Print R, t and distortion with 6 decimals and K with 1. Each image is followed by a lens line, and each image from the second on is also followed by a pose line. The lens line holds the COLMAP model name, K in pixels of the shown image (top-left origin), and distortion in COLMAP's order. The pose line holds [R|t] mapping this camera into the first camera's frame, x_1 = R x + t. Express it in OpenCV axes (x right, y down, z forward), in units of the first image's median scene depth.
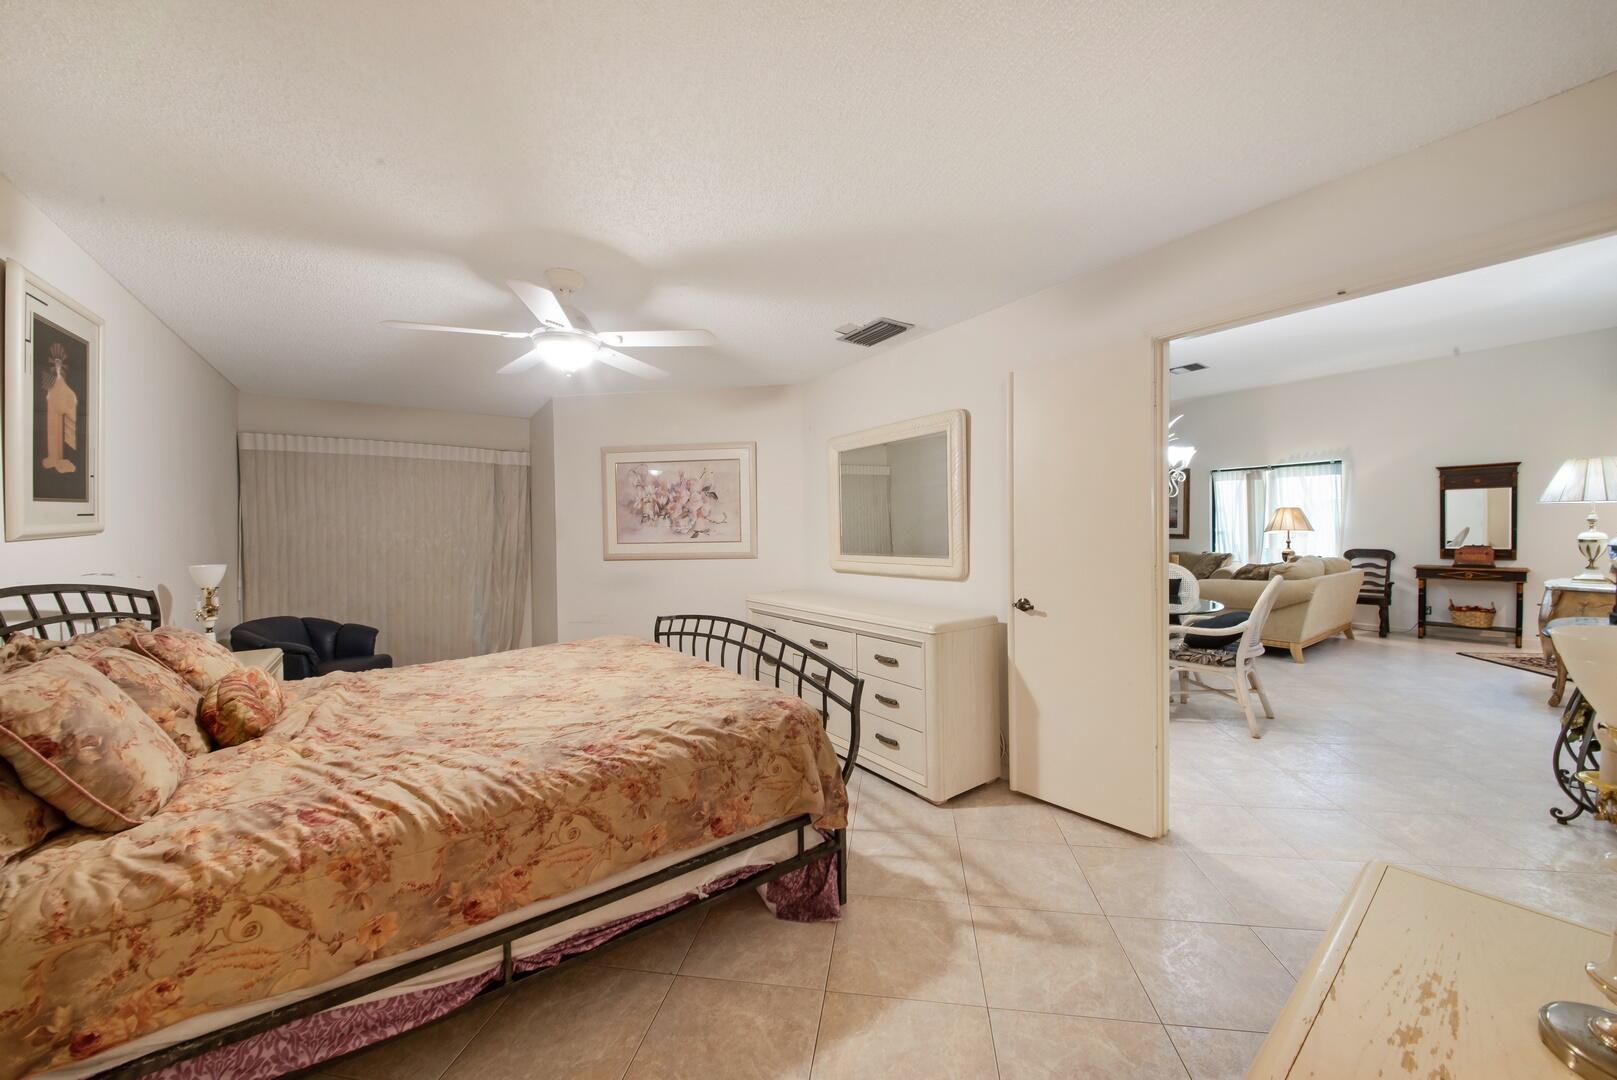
lens RADIAL K [[578.2, 0, 798.4], [0, 578.2, 538.3], [0, 0, 1]] dist [0.023903, -0.015835]
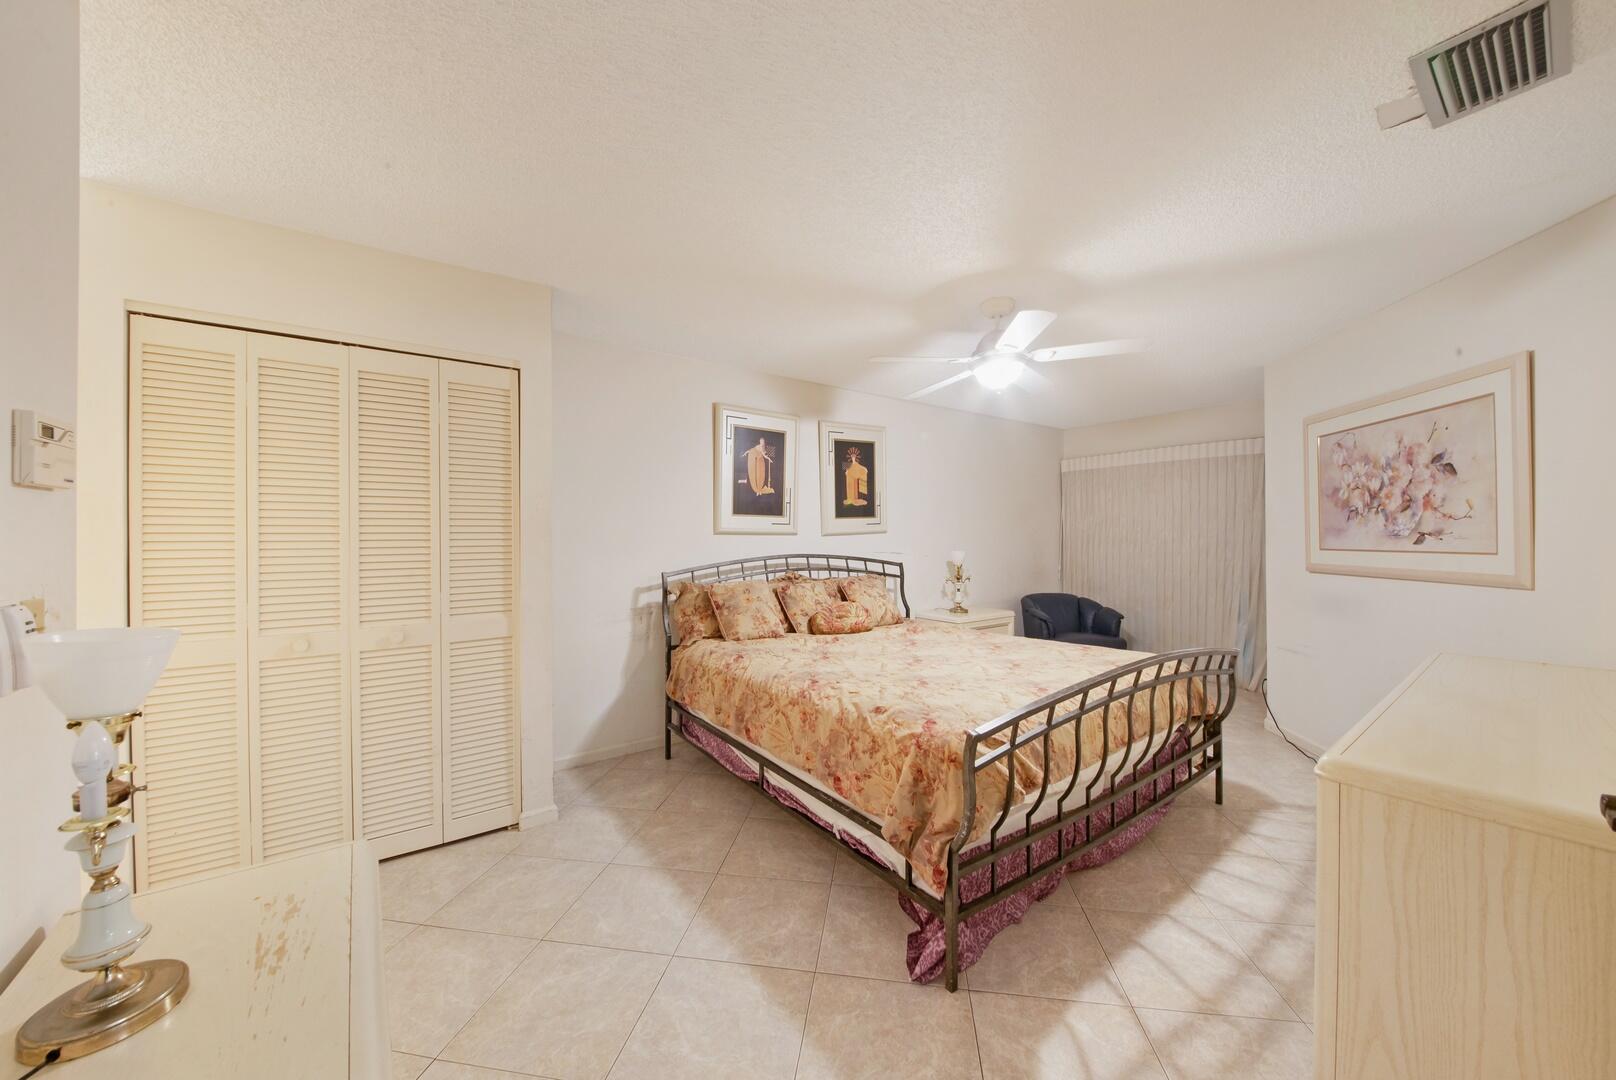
lens RADIAL K [[577.9, 0, 797.9], [0, 577.9, 538.3], [0, 0, 1]] dist [0.023903, -0.015835]
pose [[-0.013309, 0.016109, -0.999782, 0.422447], [-0.013178, 0.999781, 0.016284, -0.008159], [0.999825, 0.013392, -0.013094, 0.379368]]
